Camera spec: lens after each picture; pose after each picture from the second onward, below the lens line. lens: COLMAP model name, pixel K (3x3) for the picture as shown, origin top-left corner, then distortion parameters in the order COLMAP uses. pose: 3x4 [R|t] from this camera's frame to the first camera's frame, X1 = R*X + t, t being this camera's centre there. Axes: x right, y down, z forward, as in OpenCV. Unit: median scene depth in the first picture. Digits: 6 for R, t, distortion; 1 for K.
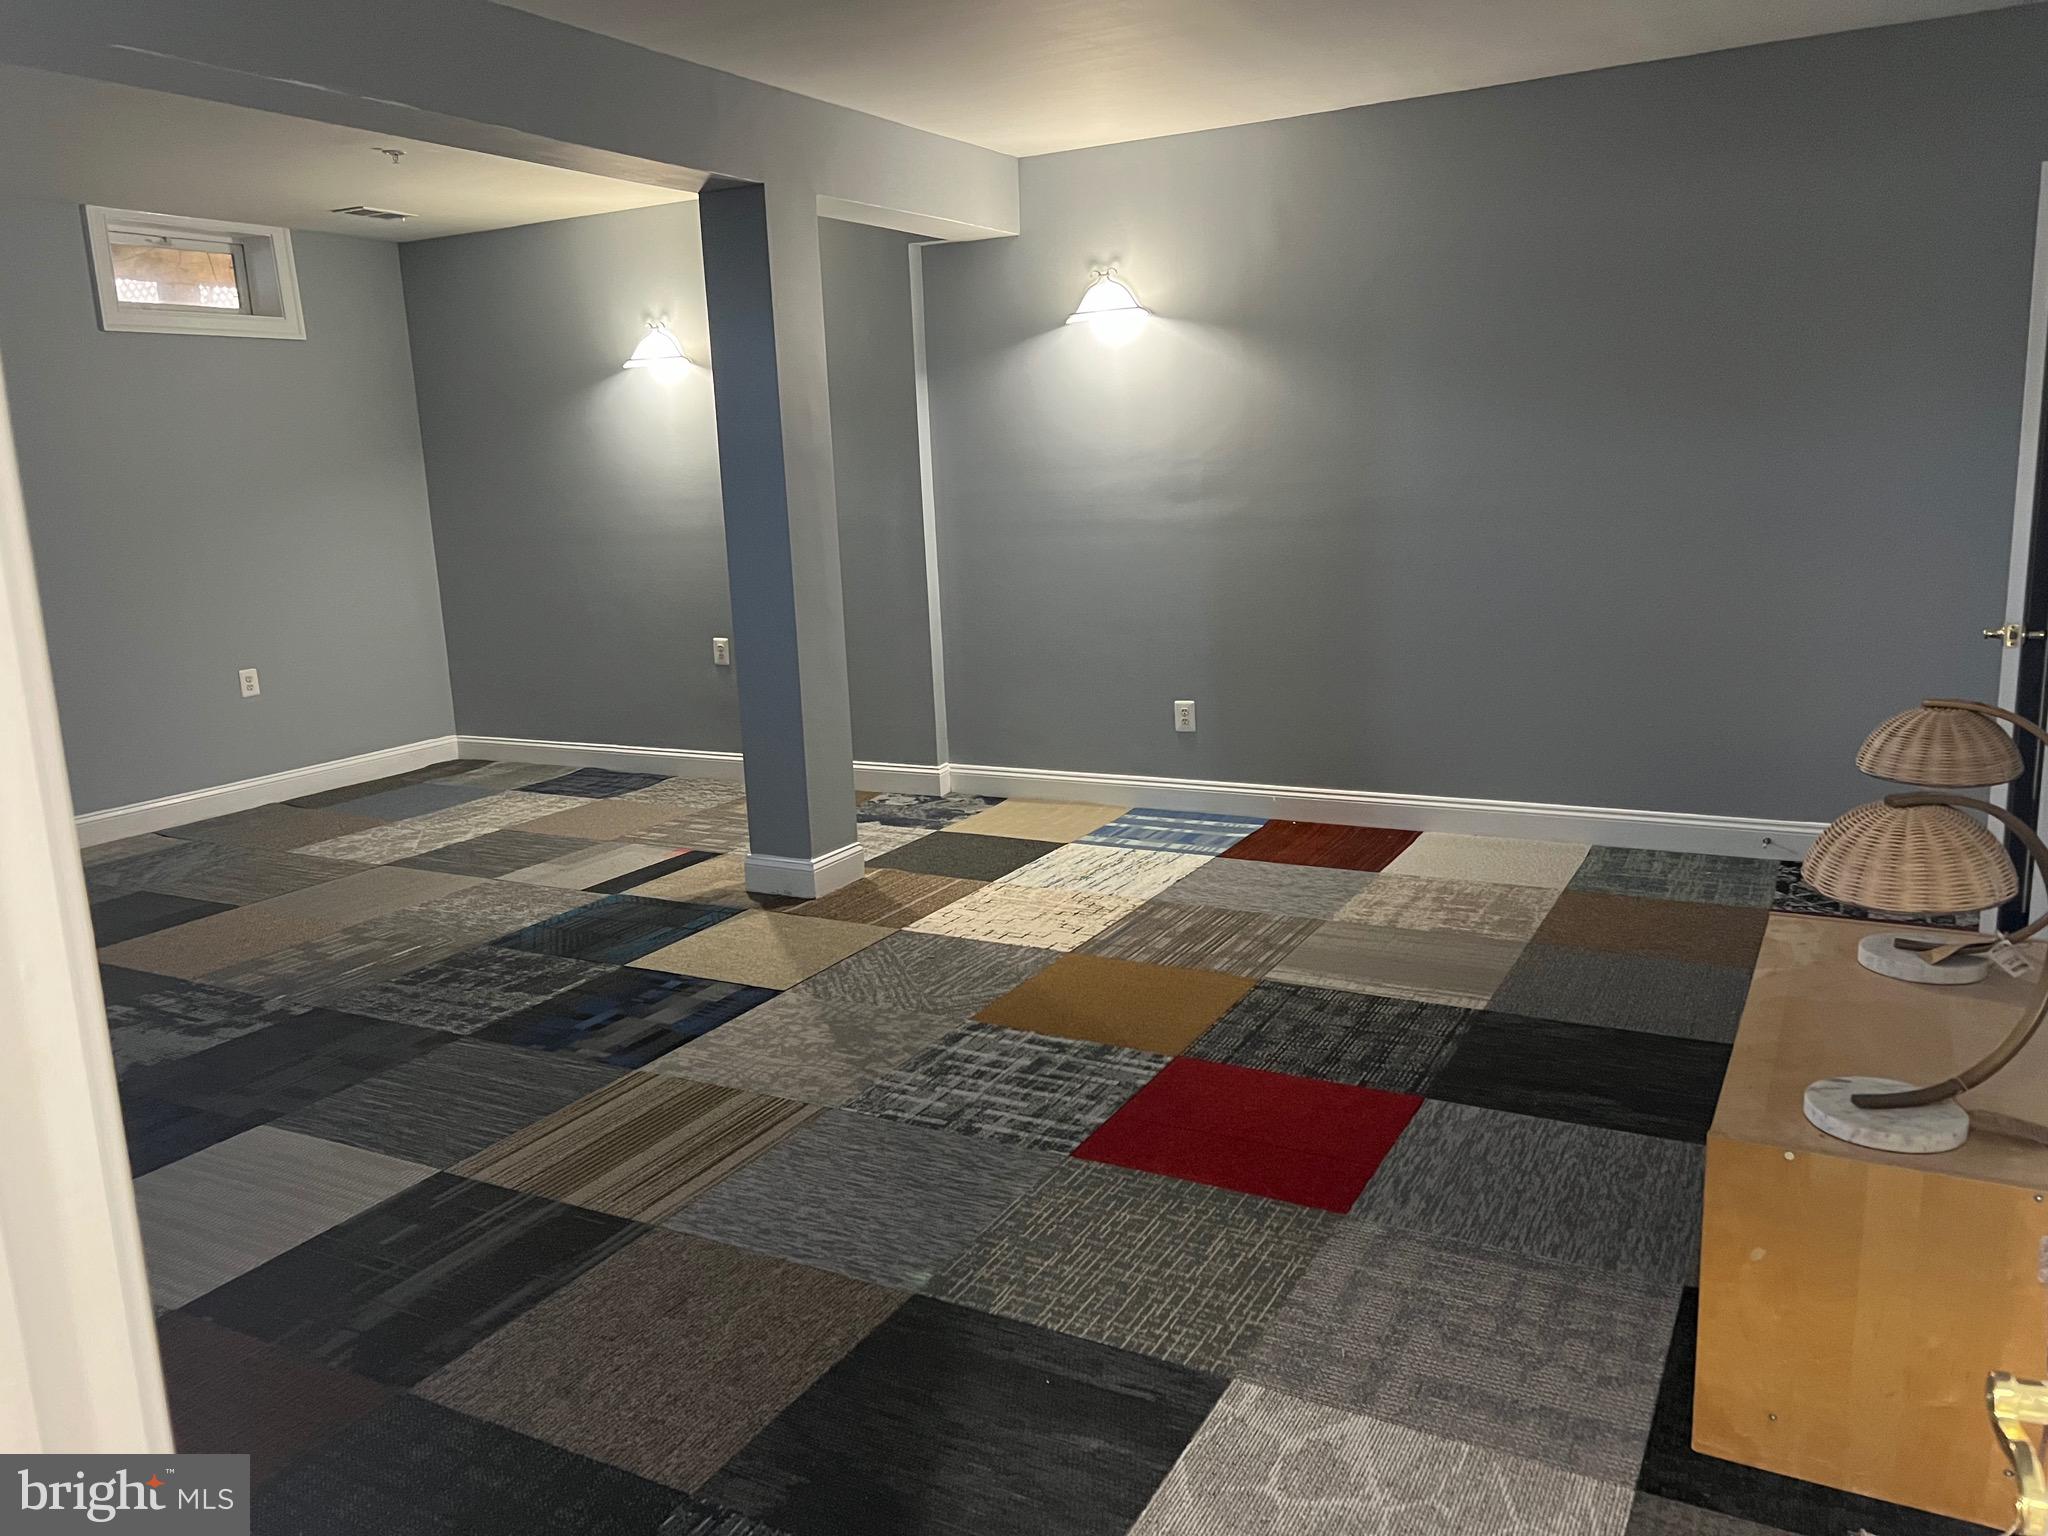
lens RADIAL K [[1546.3, 0, 1022.9], [0, 1546.3, 766.9], [0, 0, 1]] dist [0.044900, -0.041734]
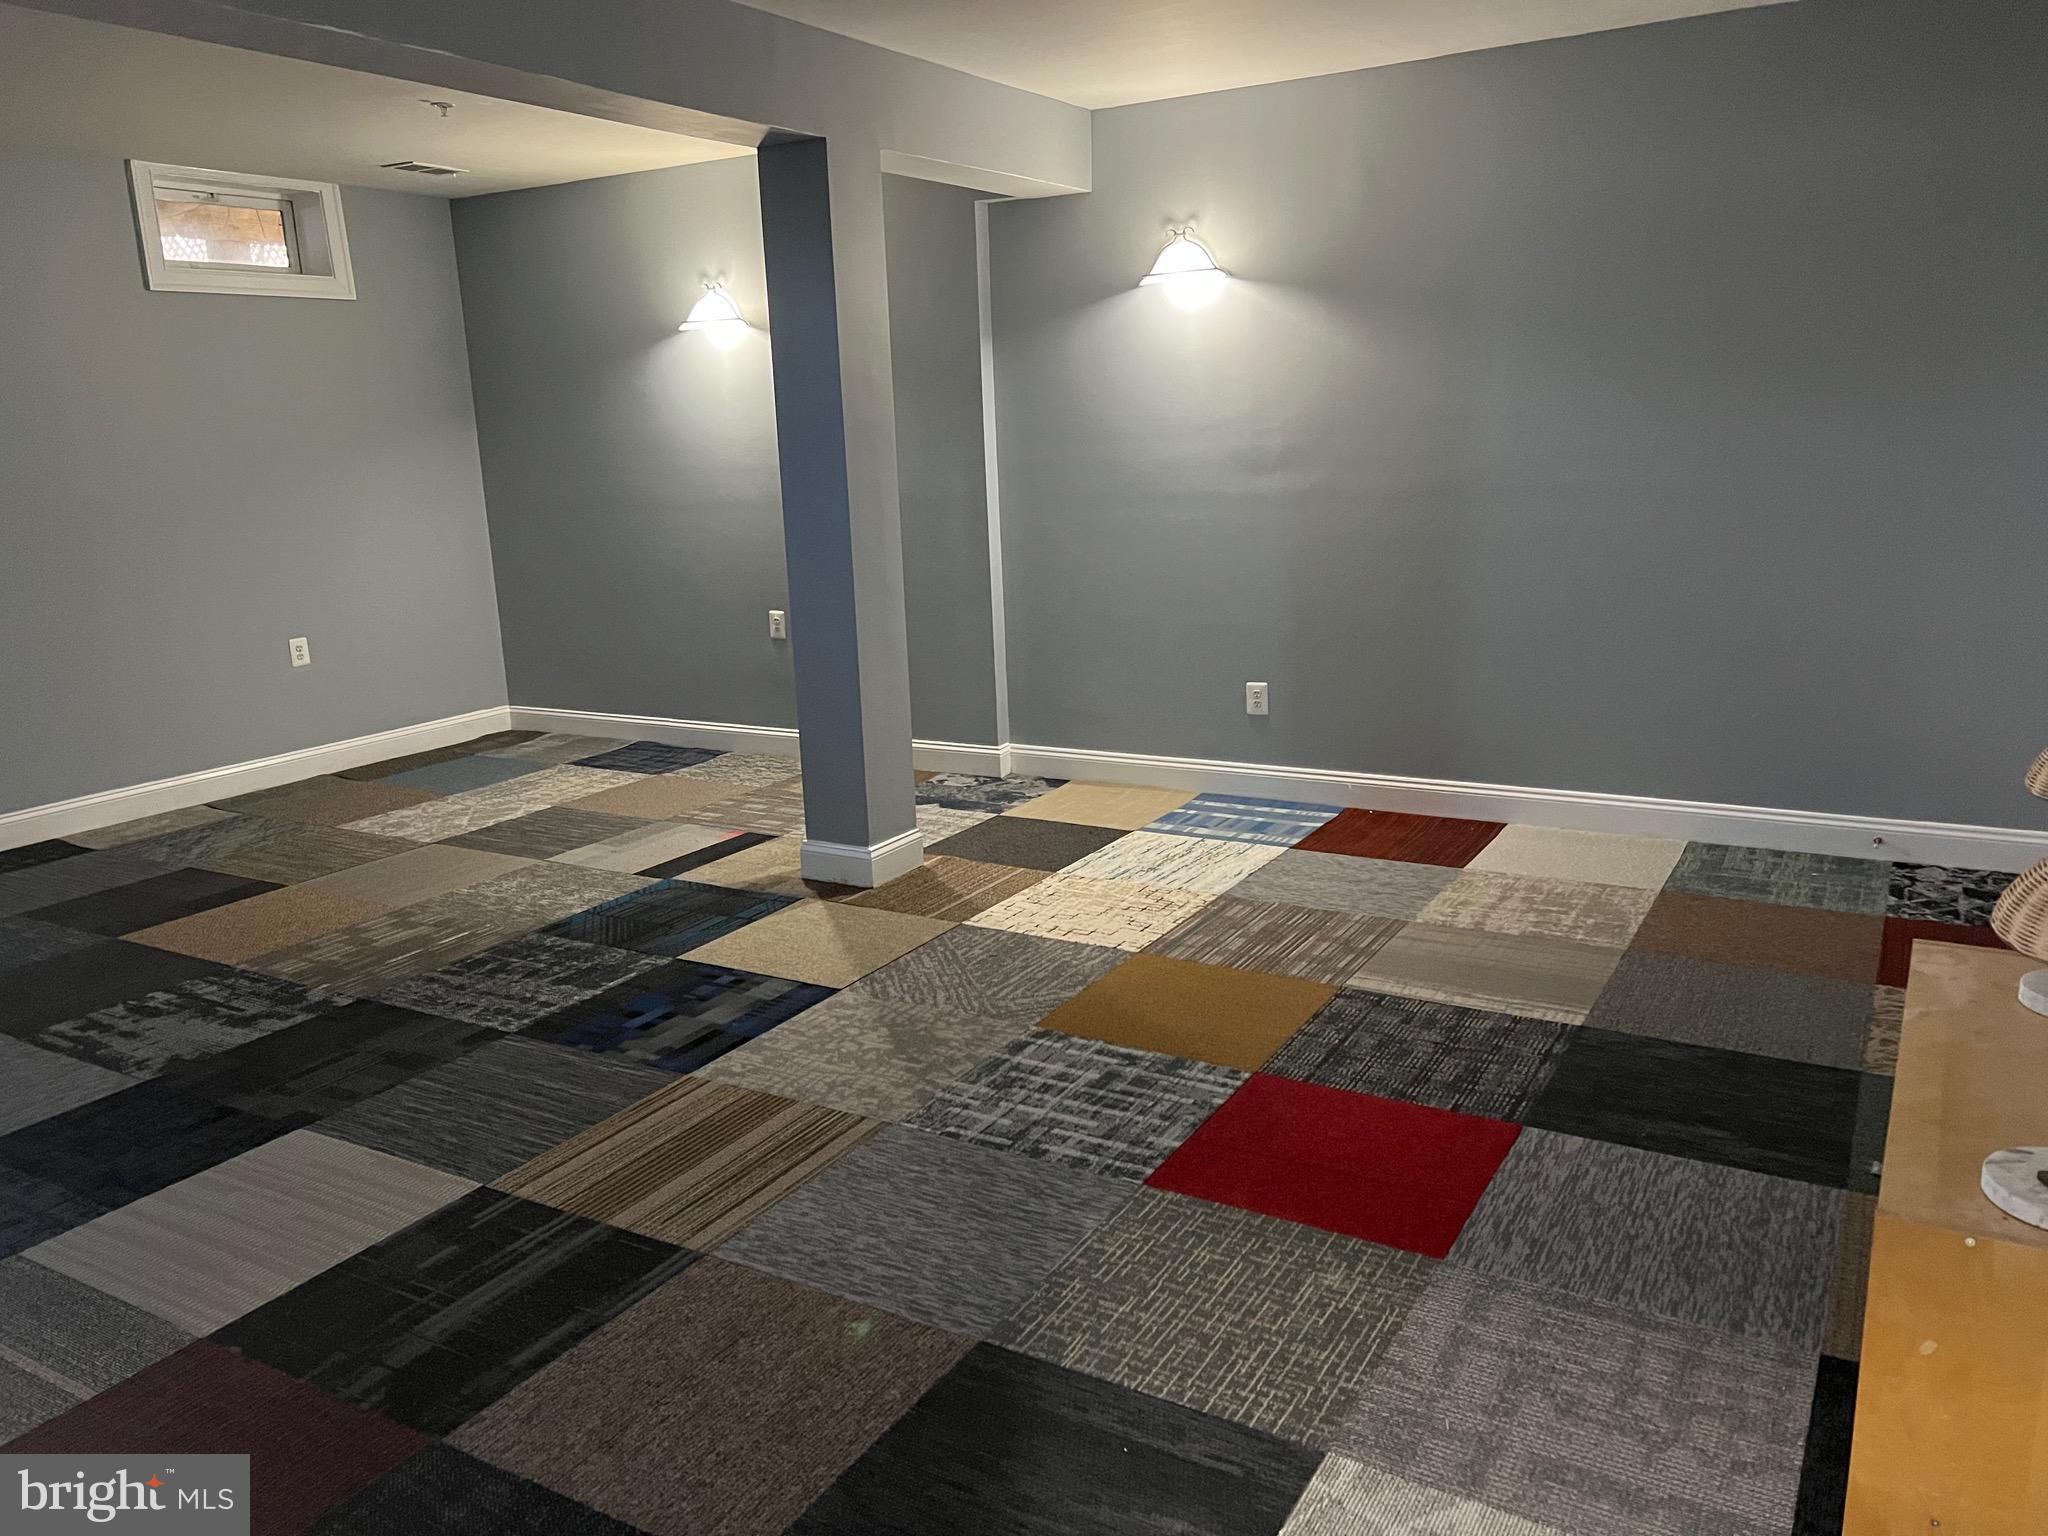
lens RADIAL K [[1546.3, 0, 1029.2], [0, 1546.3, 773.9], [0, 0, 1]] dist [0.044900, -0.041734]
pose [[0.999483, 0.011804, -0.029900, -0.010717], [-0.010918, 0.999501, 0.029630, -0.019163], [0.030235, -0.029288, 0.999114, 0.051200]]
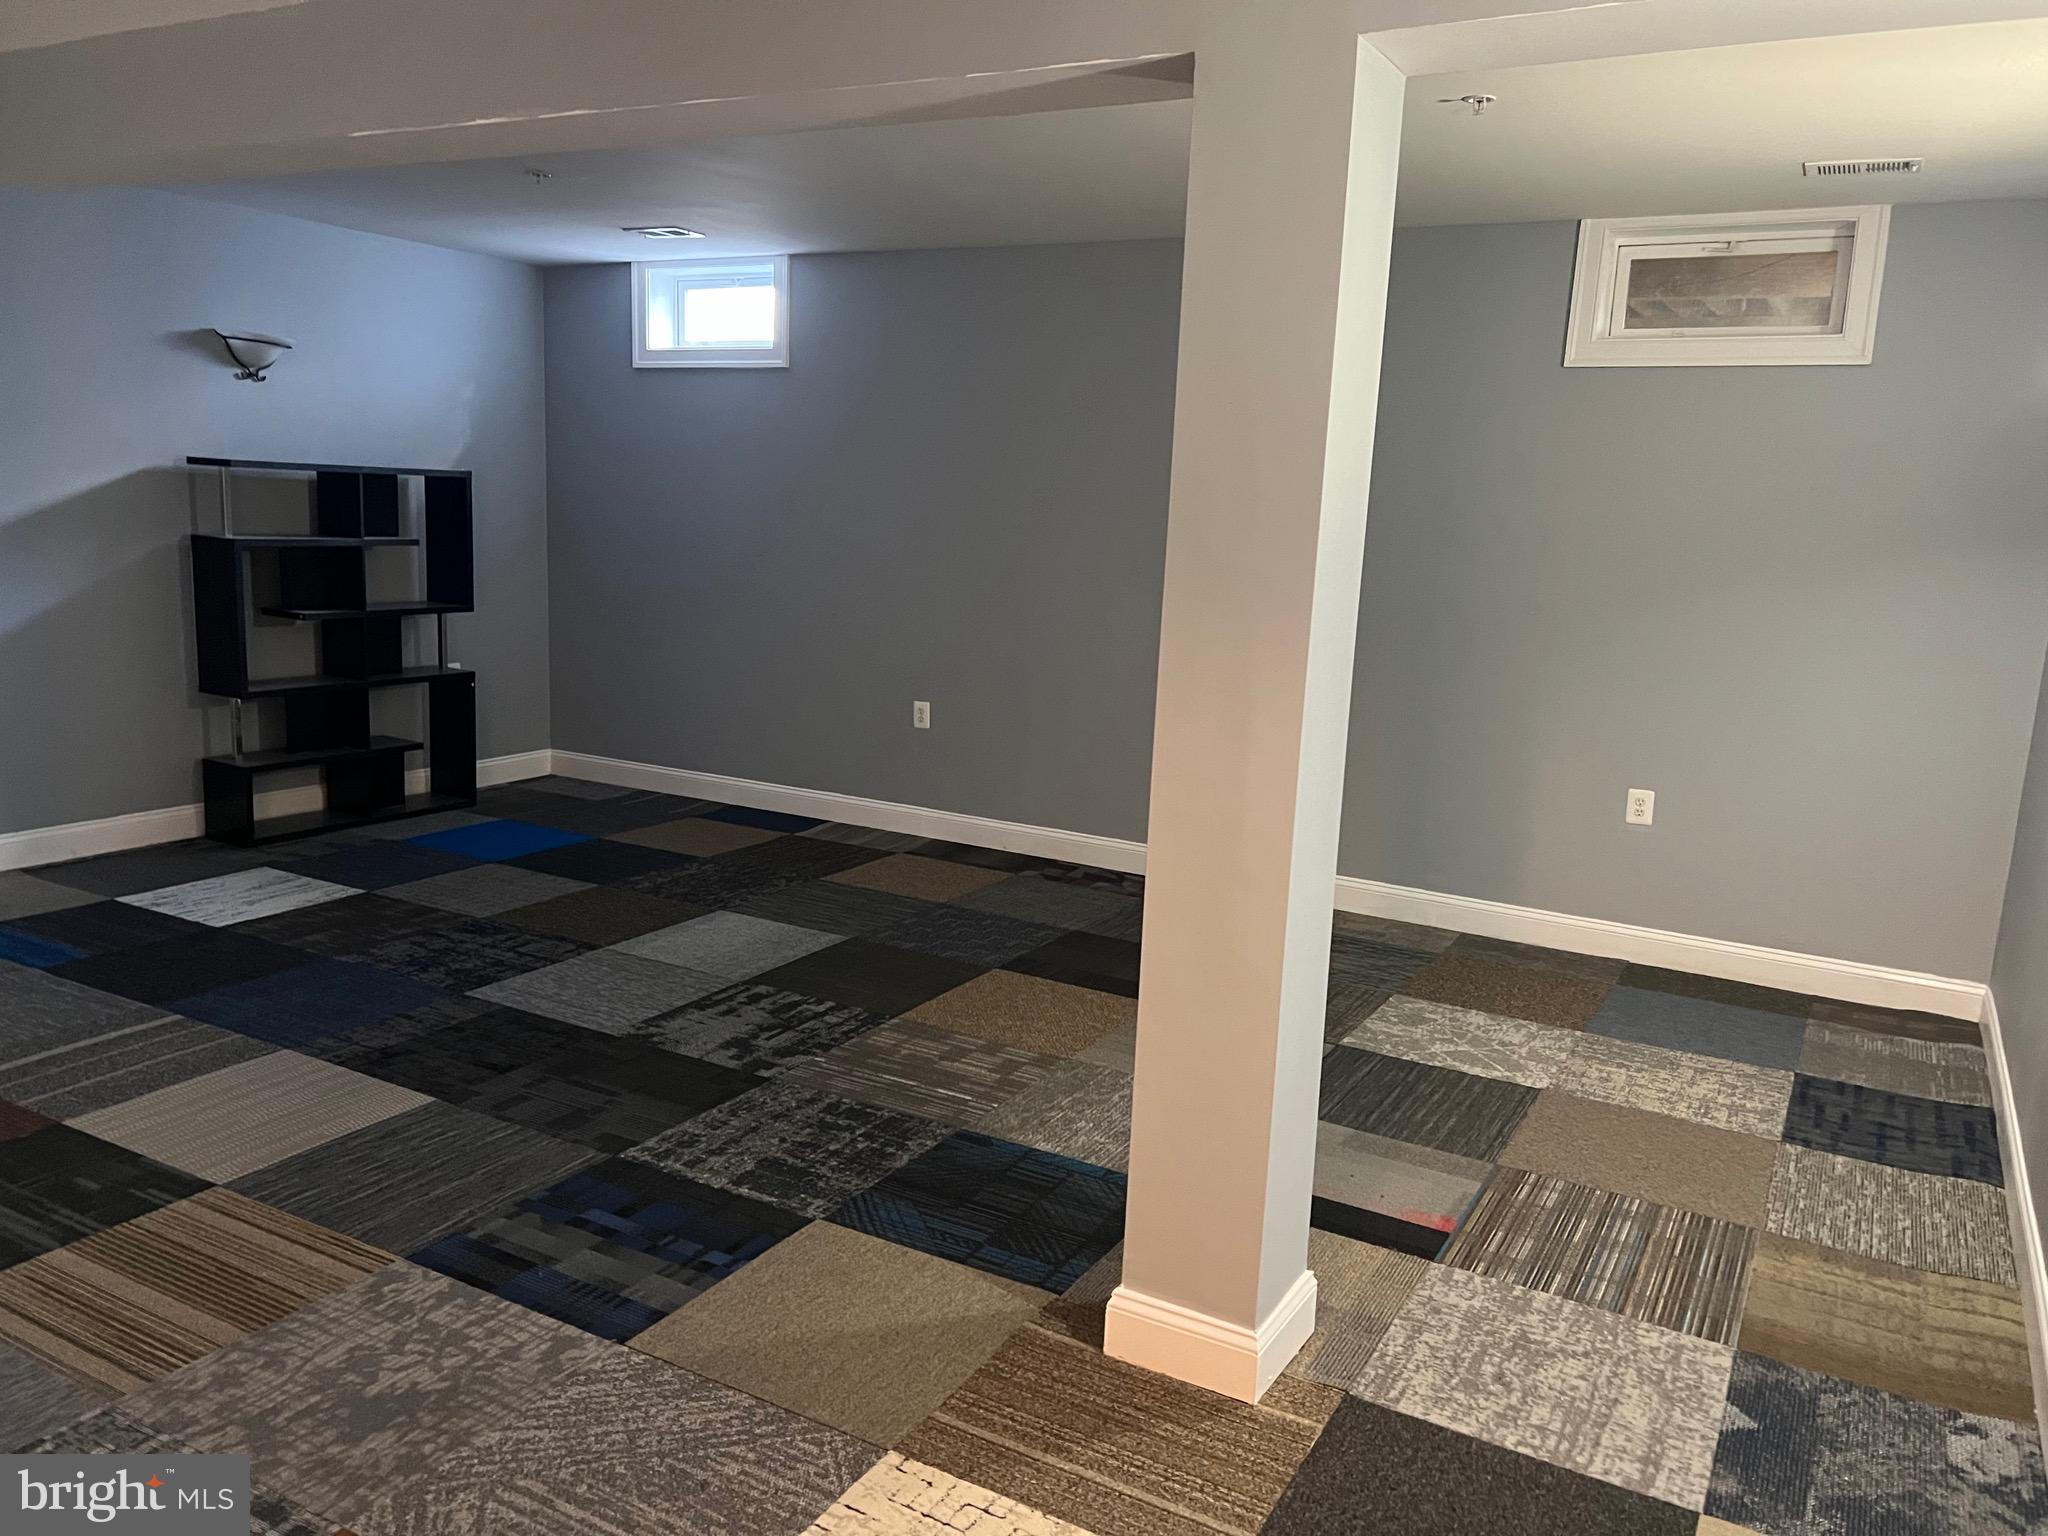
lens RADIAL K [[1546.3, 0, 1035.8], [0, 1546.3, 777.5], [0, 0, 1]] dist [0.044900, -0.041734]
pose [[-0.011888, 0.225445, -0.974183, 0.449376], [-0.241067, 0.944870, 0.221603, -0.281482], [0.970436, 0.237478, 0.043115, 1.117344]]
